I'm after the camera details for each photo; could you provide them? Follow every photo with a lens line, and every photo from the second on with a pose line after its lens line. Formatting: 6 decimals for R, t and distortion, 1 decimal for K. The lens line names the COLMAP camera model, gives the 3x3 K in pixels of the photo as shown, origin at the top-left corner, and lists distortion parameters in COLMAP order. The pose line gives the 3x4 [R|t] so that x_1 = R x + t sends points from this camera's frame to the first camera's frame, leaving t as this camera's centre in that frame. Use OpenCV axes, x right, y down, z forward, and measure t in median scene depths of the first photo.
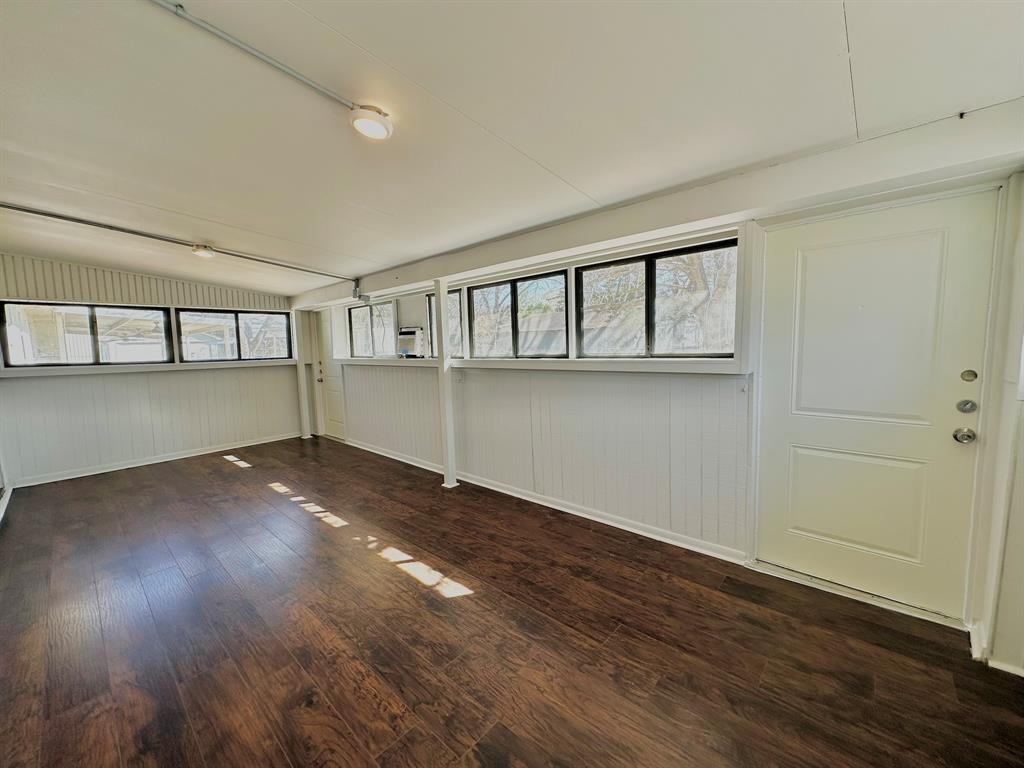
lens RADIAL K [[406.6, 0, 514.8], [0, 406.6, 380.5], [0, 0, 1]] dist [0.000415, 0.000859]
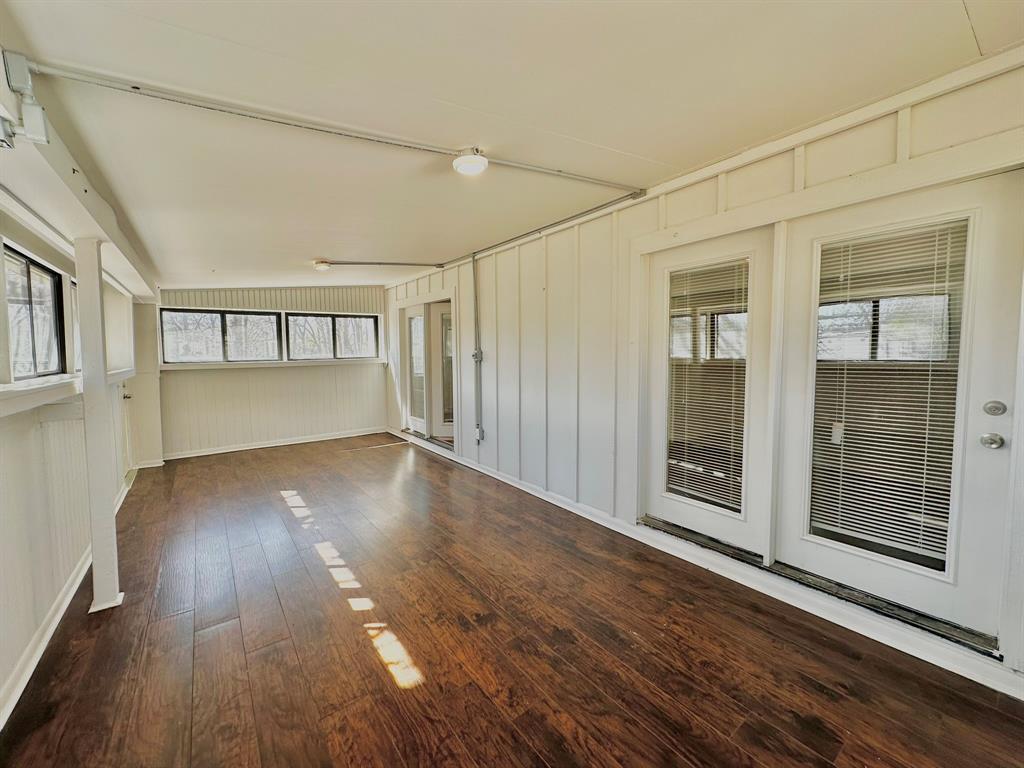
lens RADIAL K [[406.6, 0, 509.8], [0, 406.6, 378.7], [0, 0, 1]] dist [0.000415, 0.000859]
pose [[-0.981469, 0.020371, 0.190537, -0.915695], [0.049009, 0.987948, 0.146822, -0.112734], [-0.185250, 0.153440, -0.970638, 1.571525]]
